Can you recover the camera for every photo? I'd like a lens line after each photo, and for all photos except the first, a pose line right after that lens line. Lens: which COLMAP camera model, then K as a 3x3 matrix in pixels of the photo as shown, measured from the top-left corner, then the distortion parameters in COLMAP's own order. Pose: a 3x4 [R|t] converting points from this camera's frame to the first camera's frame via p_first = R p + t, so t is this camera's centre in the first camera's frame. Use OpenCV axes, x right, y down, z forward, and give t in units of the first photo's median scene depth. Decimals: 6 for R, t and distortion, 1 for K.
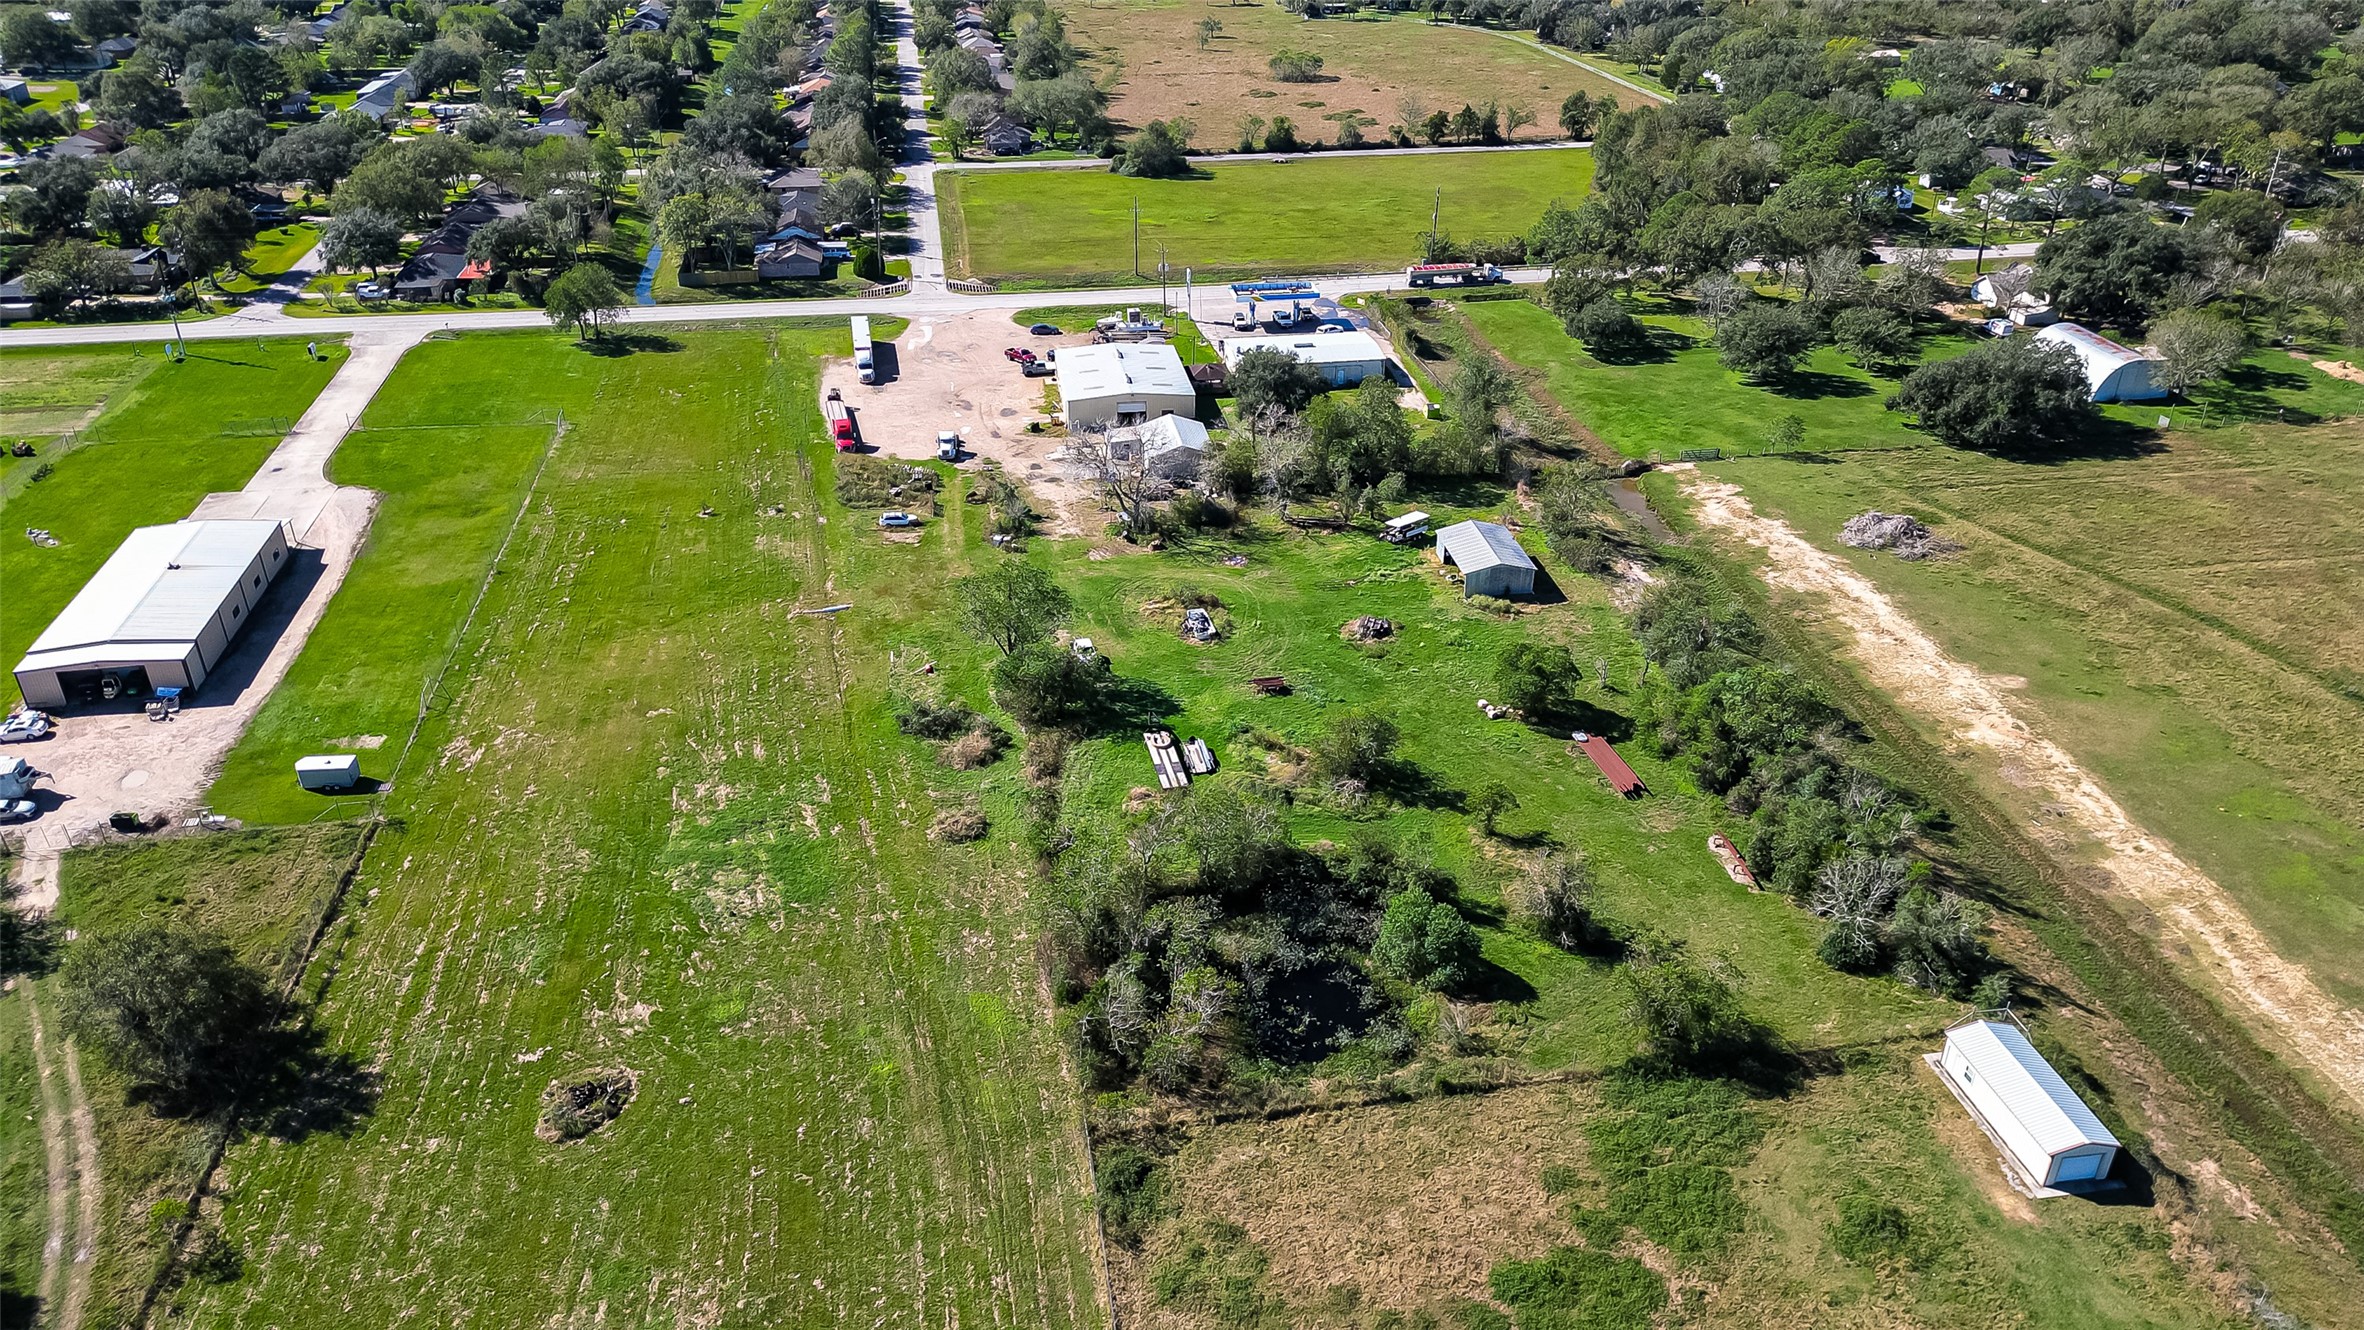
lens RADIAL K [[1649.3, 0, 1187.9], [0, 1649.3, 680.2], [0, 0, 1]] dist [0.091907, -0.102954]
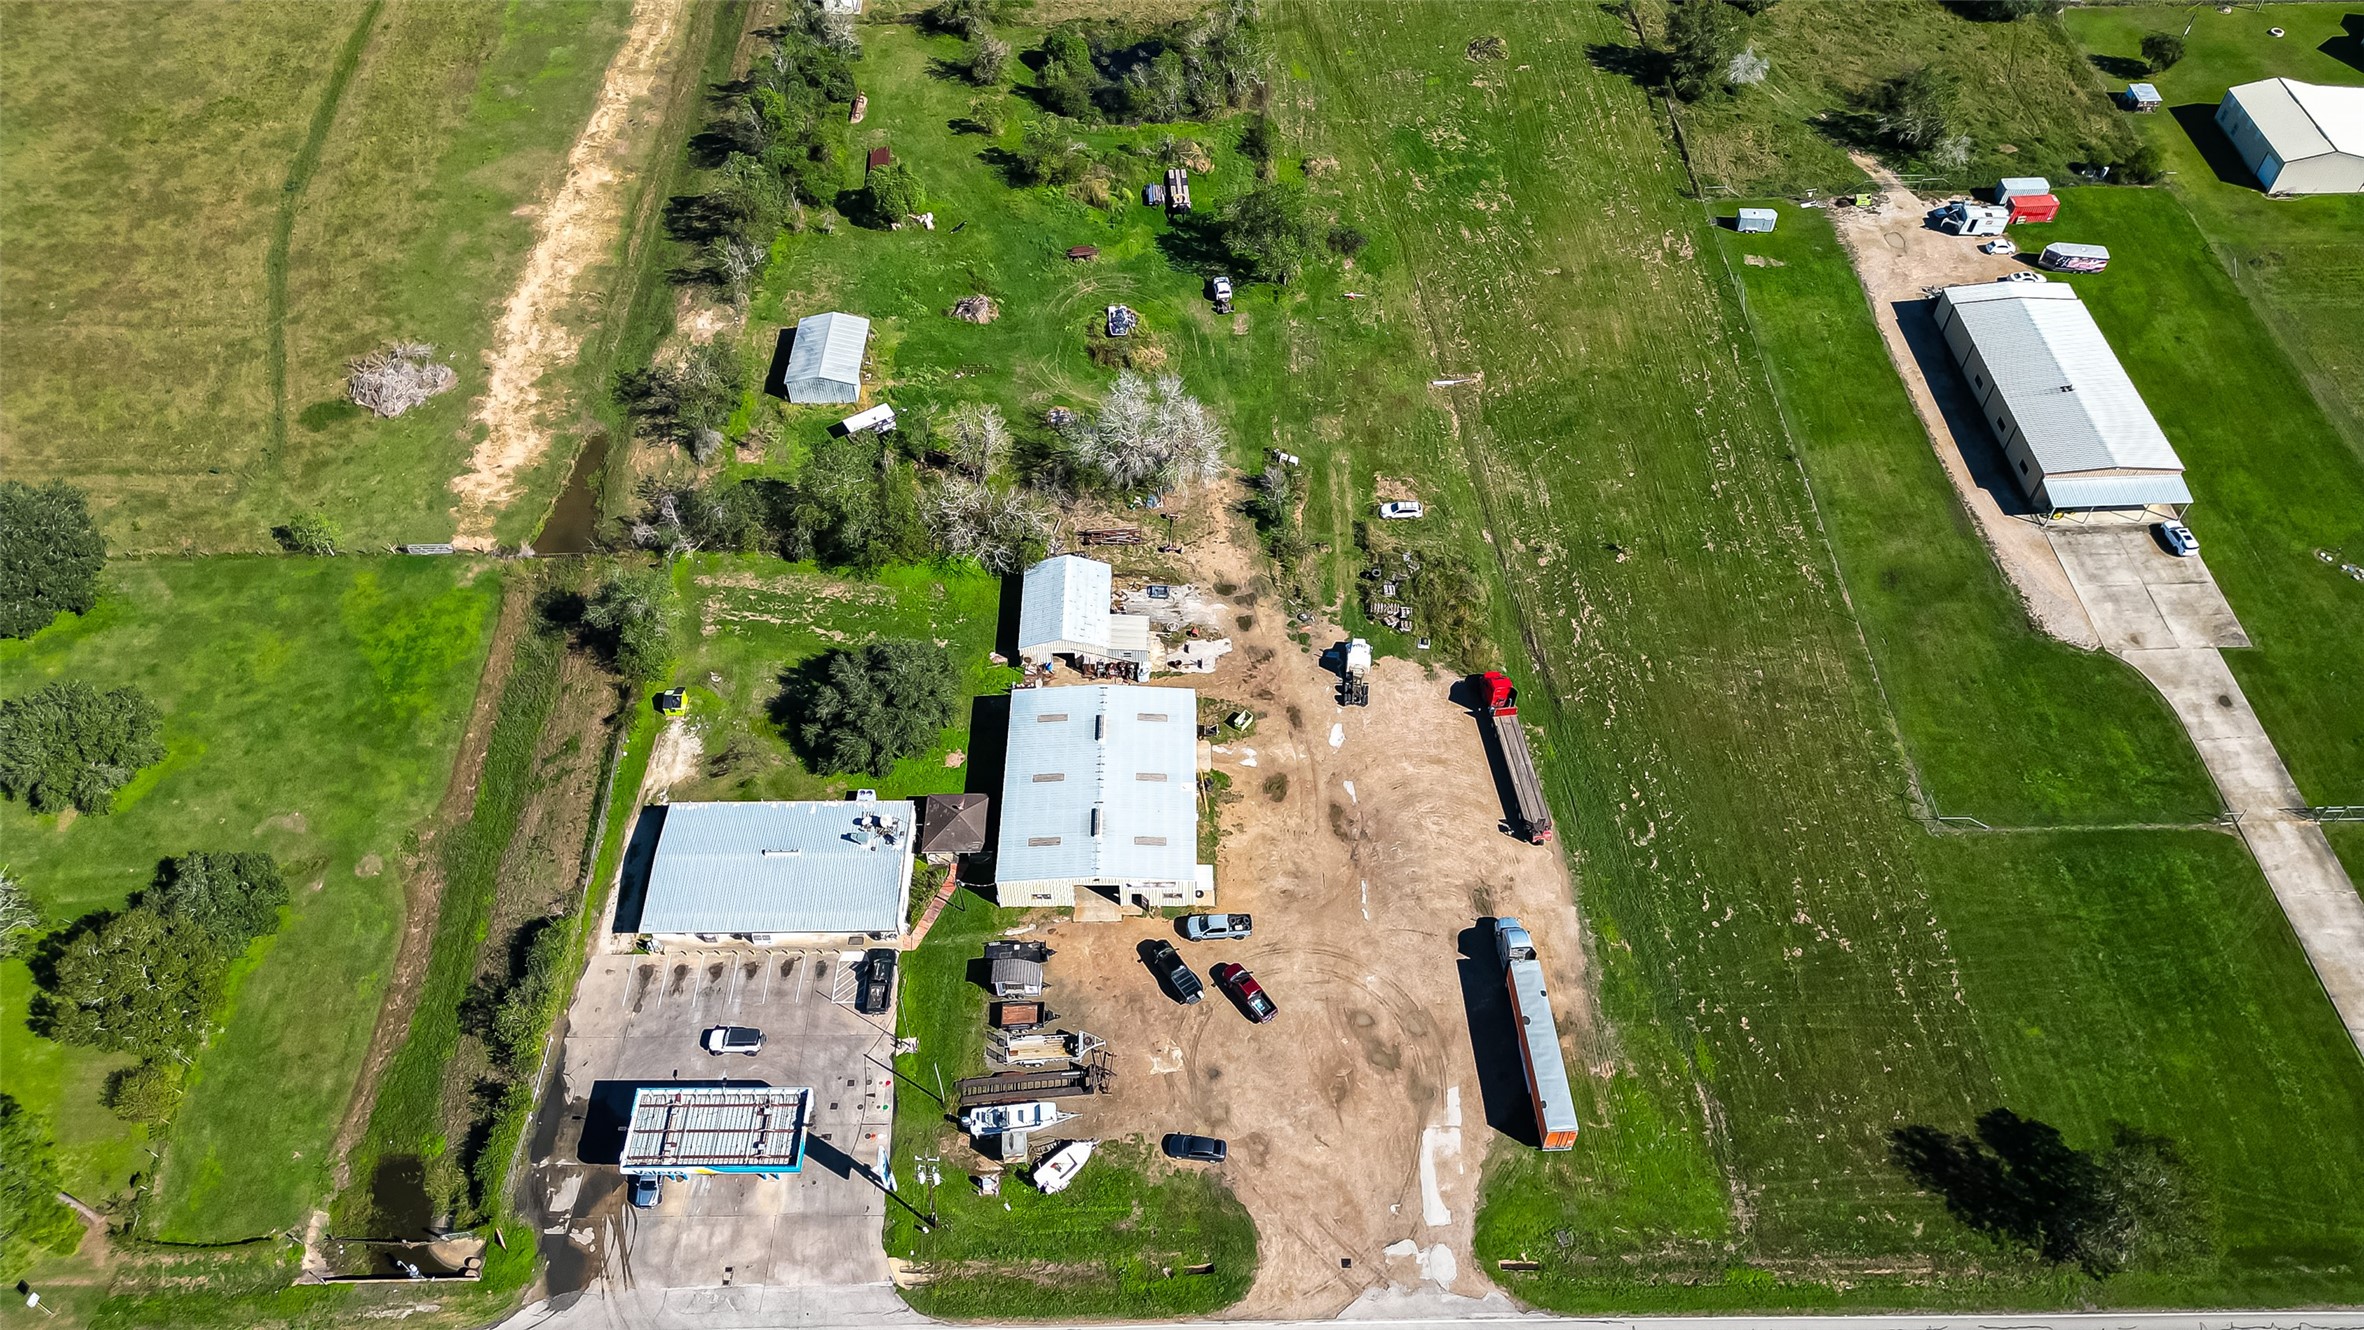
lens RADIAL K [[1633.9, 0, 1185.9], [0, 1633.9, 690.6], [0, 0, 1]] dist [0.076128, -0.070168]
pose [[-0.989494, -0.110919, 0.092730, -0.151696], [0.071343, 0.183256, 0.980473, -0.966220], [-0.125746, 0.976788, -0.173417, 1.264722]]
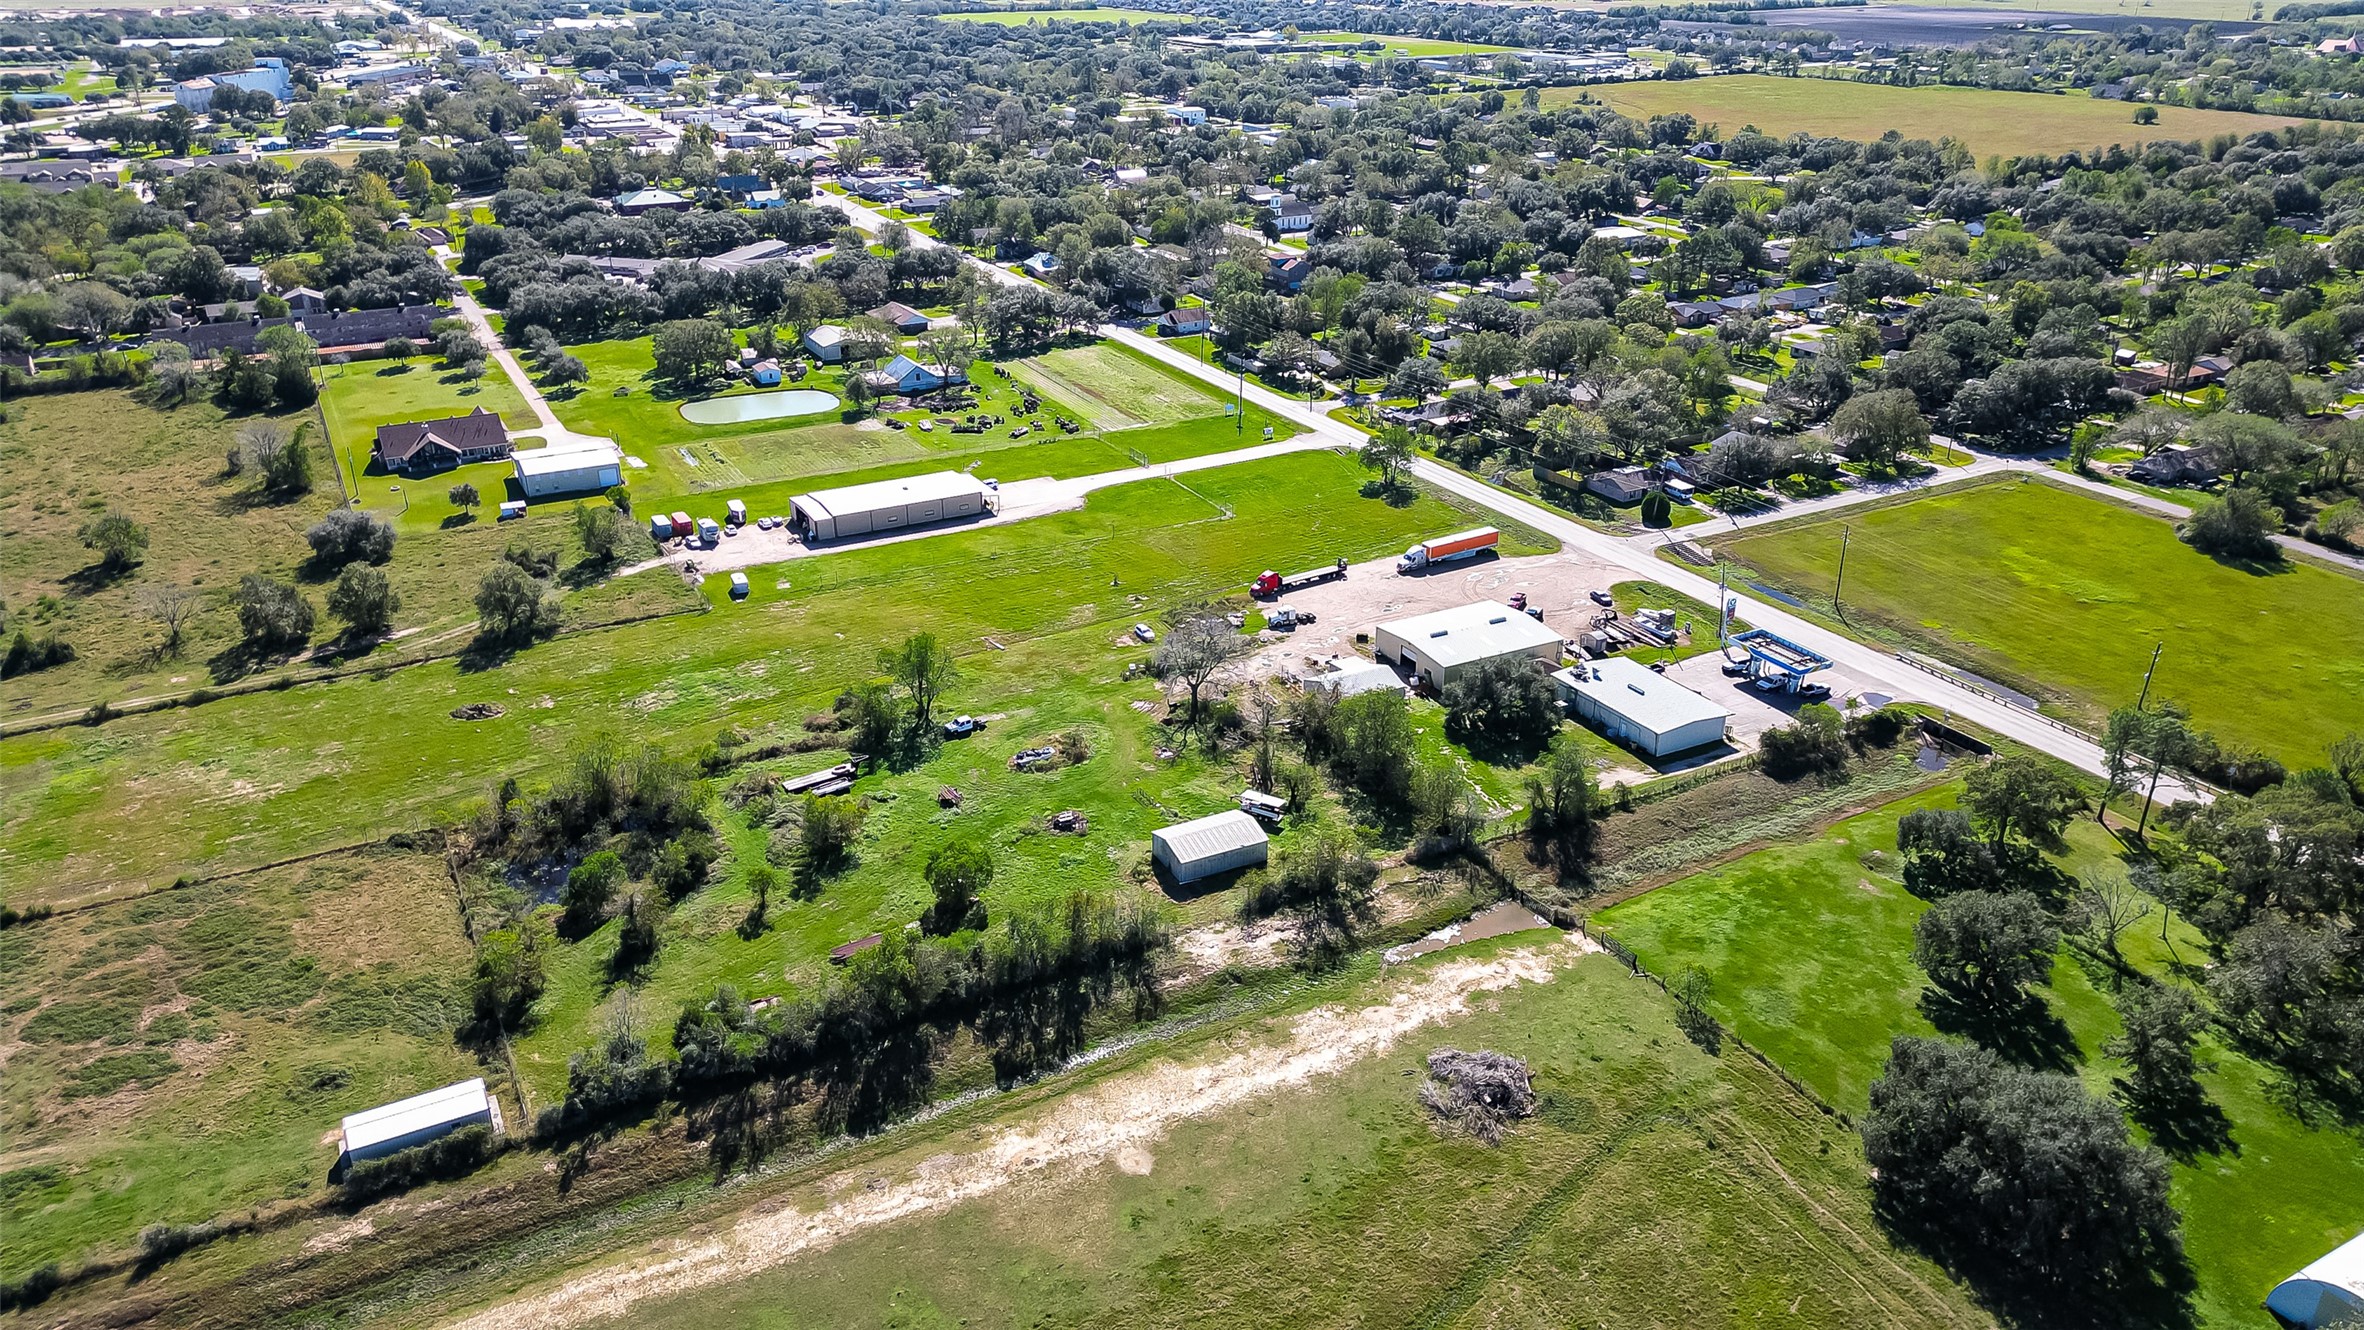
lens RADIAL K [[1649.3, 0, 1187.9], [0, 1649.3, 680.2], [0, 0, 1]] dist [0.091907, -0.102954]
pose [[0.335158, 0.389809, -0.857740, 0.976999], [-0.456210, 0.863695, 0.214253, -0.360485], [0.824343, 0.319501, 0.467309, 0.425693]]
